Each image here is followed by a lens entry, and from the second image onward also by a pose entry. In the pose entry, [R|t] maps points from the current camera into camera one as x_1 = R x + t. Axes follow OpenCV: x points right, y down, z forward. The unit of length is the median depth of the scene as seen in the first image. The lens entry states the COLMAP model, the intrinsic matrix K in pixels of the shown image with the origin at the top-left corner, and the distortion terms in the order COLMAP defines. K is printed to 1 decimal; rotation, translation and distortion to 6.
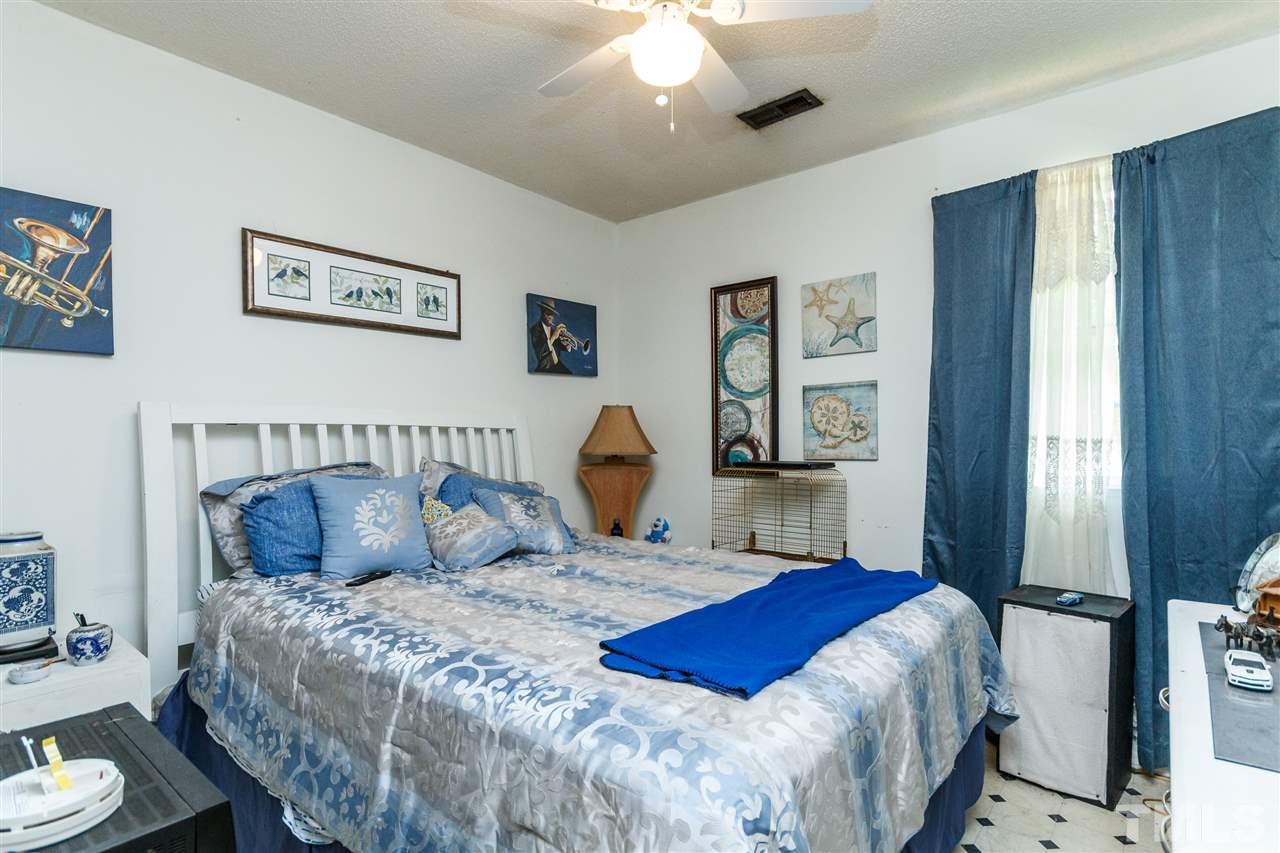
lens RADIAL K [[635.8, 0, 634.9], [0, 635.8, 438.8], [0, 0, 1]] dist [-0.002527, 0.000103]
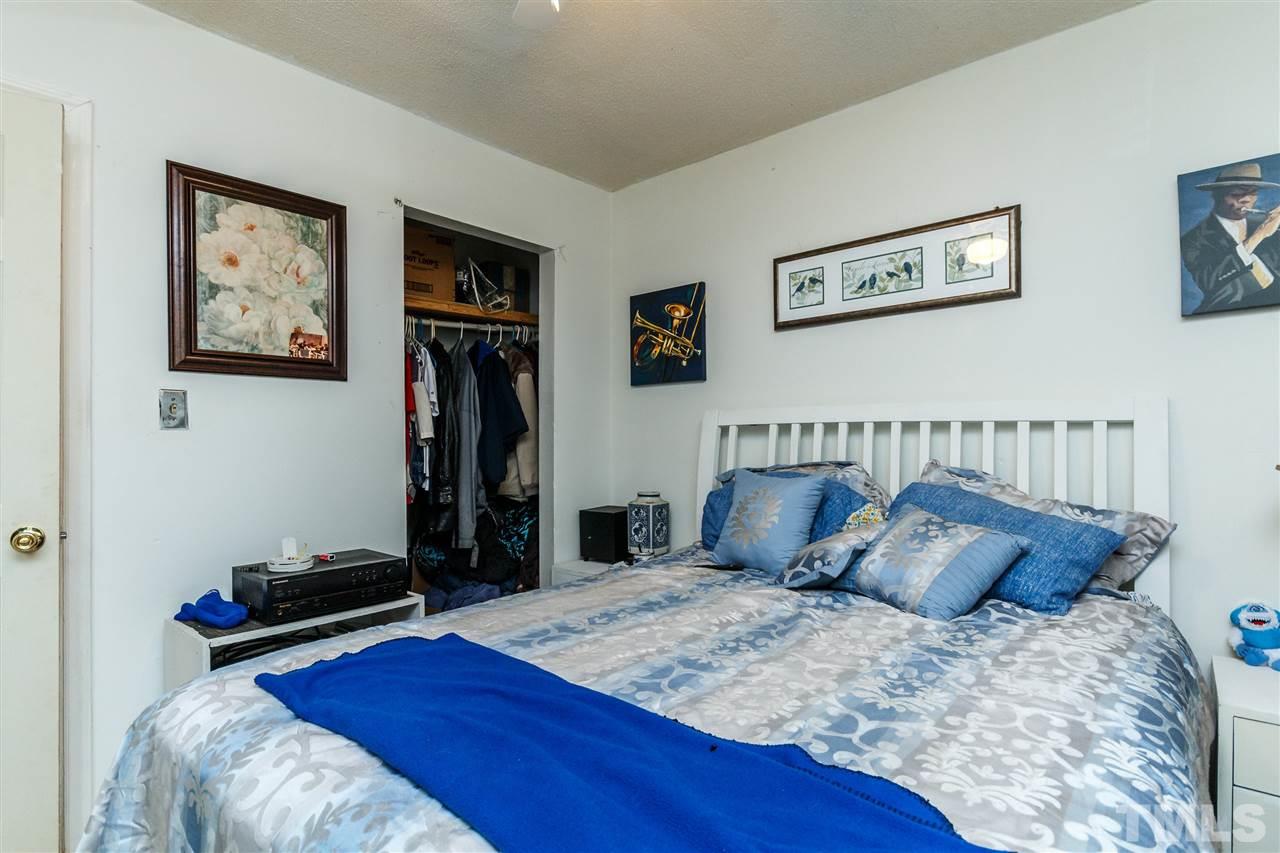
lens RADIAL K [[635.8, 0, 634.5], [0, 635.8, 427.9], [0, 0, 1]] dist [-0.002527, 0.000103]
pose [[-0.026286, -0.011121, -0.999593, 0.555564], [0.000778, 0.999938, -0.011145, -0.003775], [0.999654, -0.001071, -0.026276, 0.748520]]
